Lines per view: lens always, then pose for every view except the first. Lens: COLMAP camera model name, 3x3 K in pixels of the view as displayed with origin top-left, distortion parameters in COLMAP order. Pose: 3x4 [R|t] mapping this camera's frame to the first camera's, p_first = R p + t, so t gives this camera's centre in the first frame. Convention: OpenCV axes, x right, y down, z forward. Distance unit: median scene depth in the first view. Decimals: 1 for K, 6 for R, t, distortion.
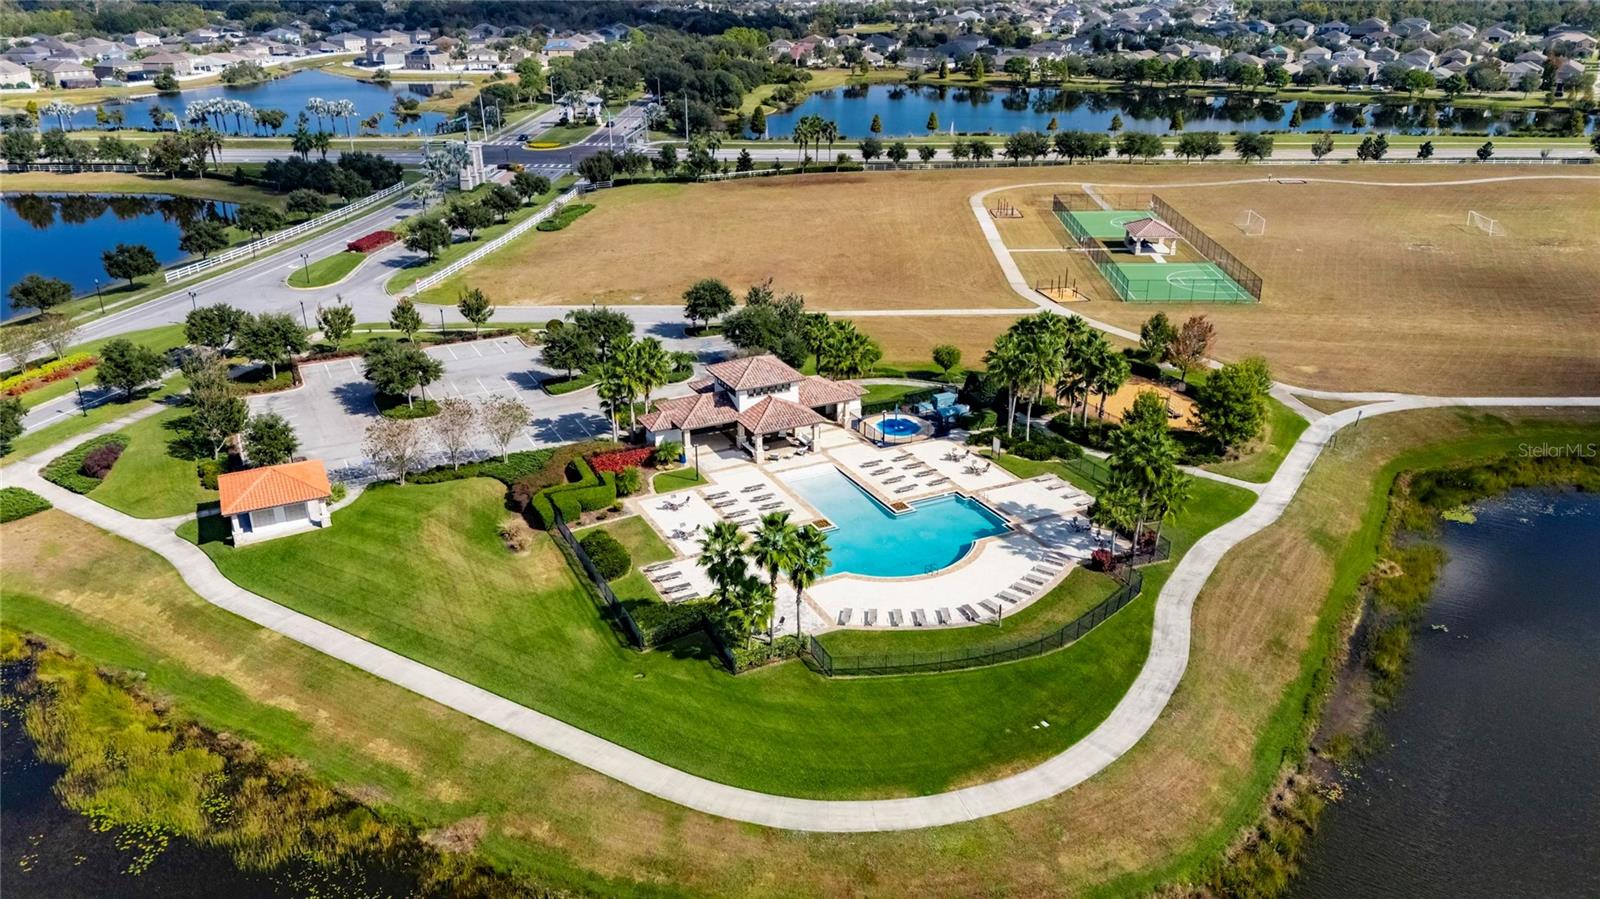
lens RADIAL K [[1175.5, 0, 807.5], [0, 1175.5, 451.3], [0, 0, 1]] dist [0.065281, -0.064354]
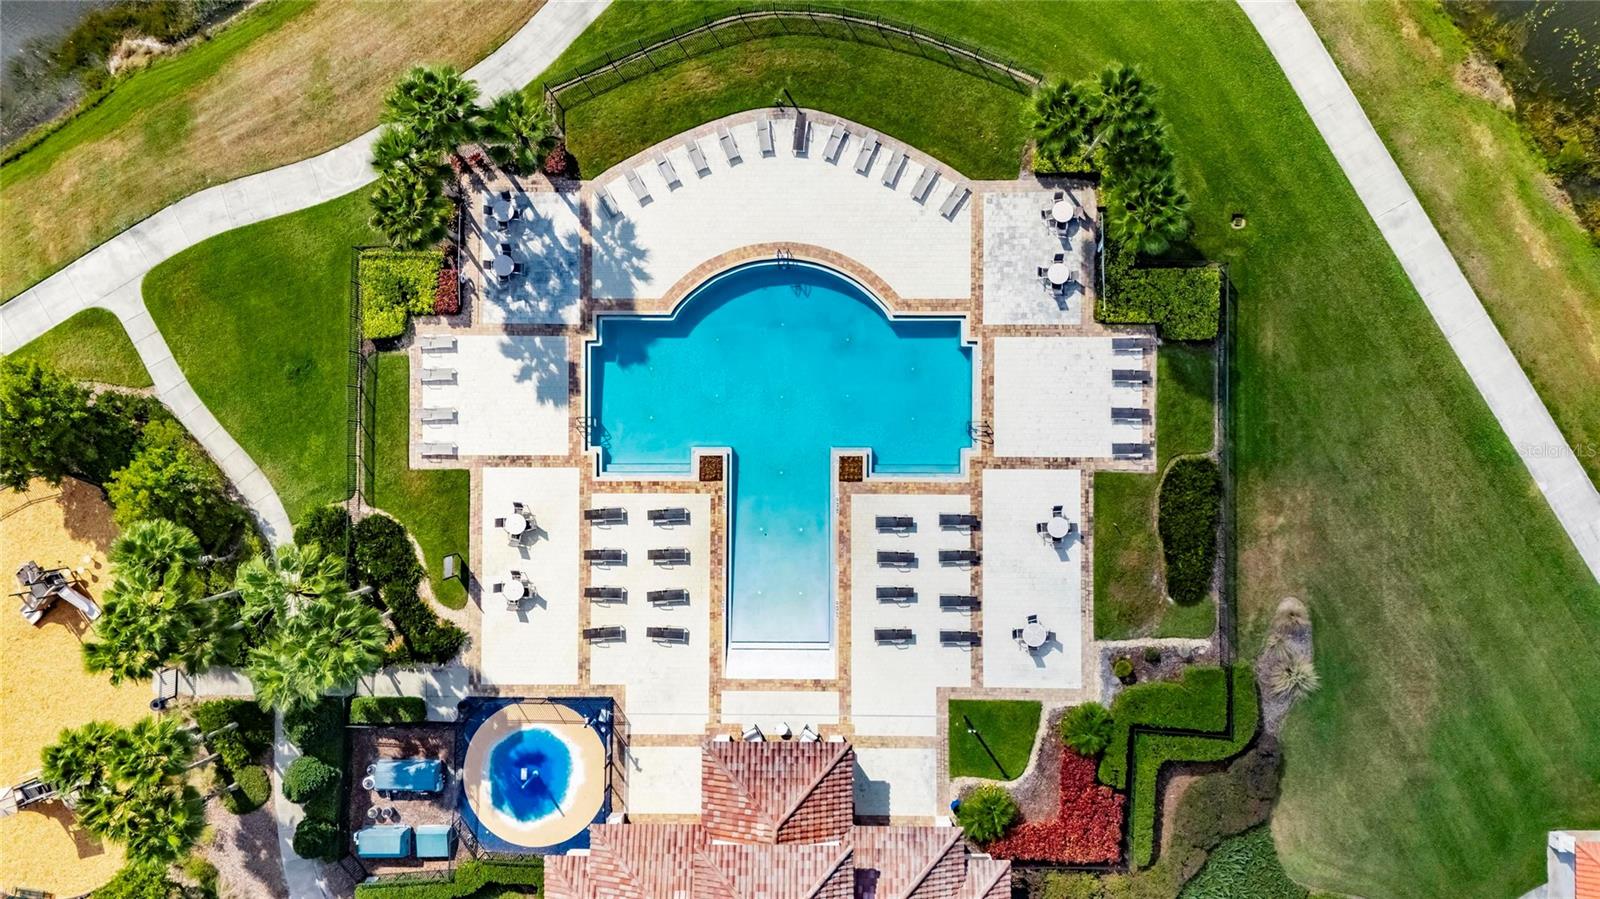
lens RADIAL K [[1175.5, 0, 807.5], [0, 1175.5, 451.3], [0, 0, 1]] dist [0.065281, -0.064354]
pose [[-0.893664, -0.448105, 0.023789, 0.018081], [0.191867, -0.333647, 0.922966, -0.415332], [-0.405649, 0.829386, 0.384145, 0.591394]]
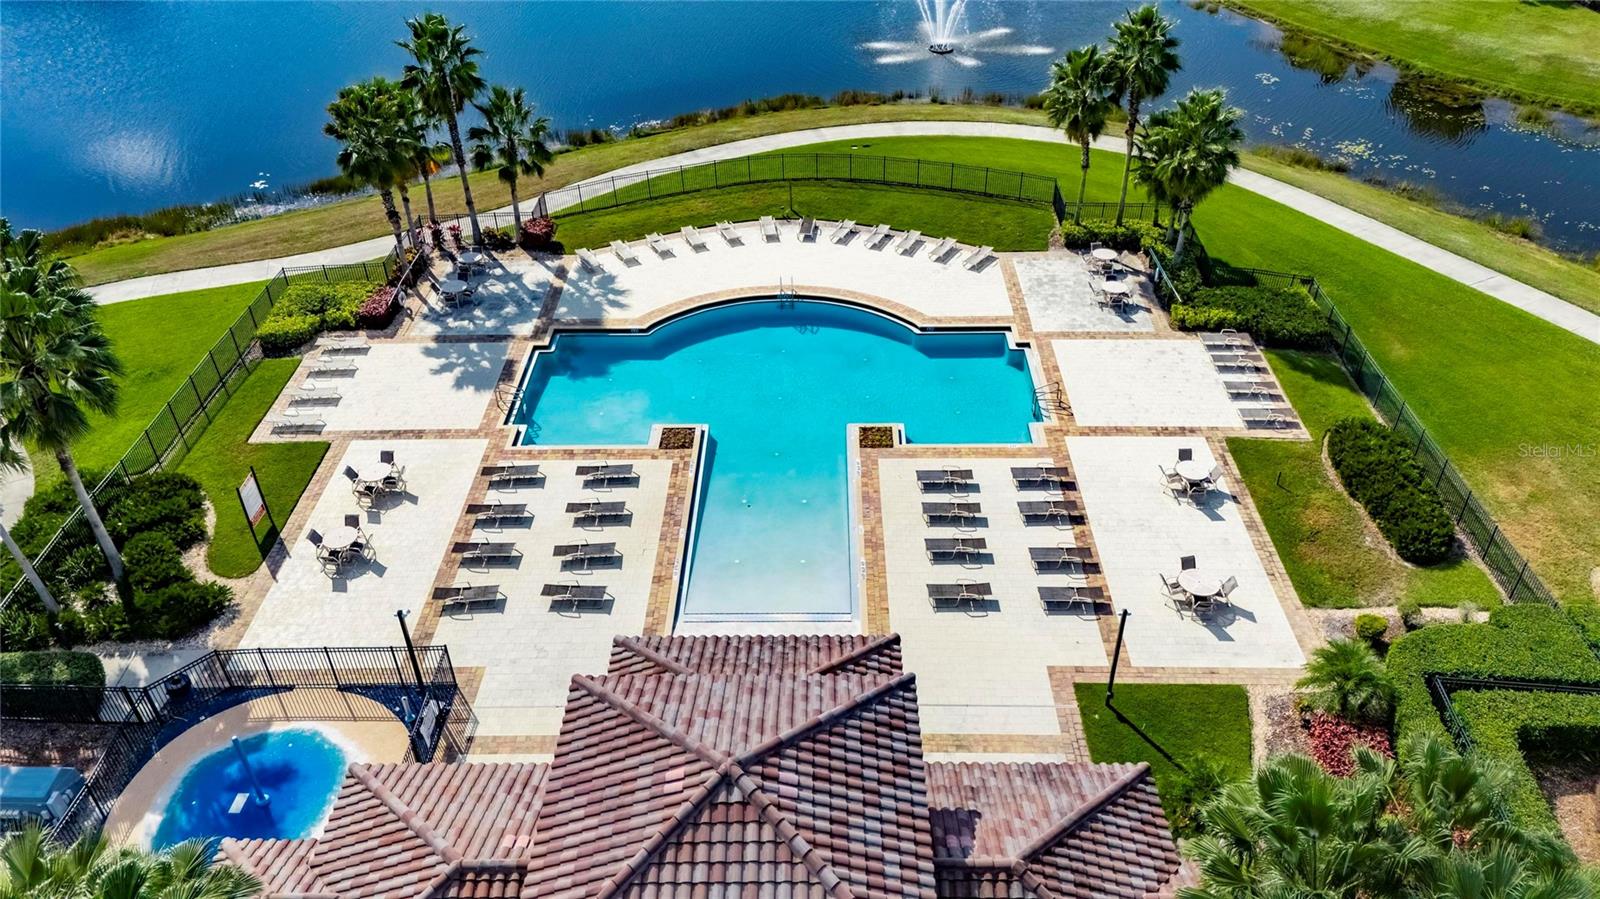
lens RADIAL K [[1175.5, 0, 807.5], [0, 1175.5, 451.3], [0, 0, 1]] dist [0.065281, -0.064354]
pose [[-0.890962, -0.254343, 0.376161, -0.105436], [0.188120, 0.547216, 0.815577, -0.240937], [-0.413277, 0.797411, -0.439702, 0.949962]]
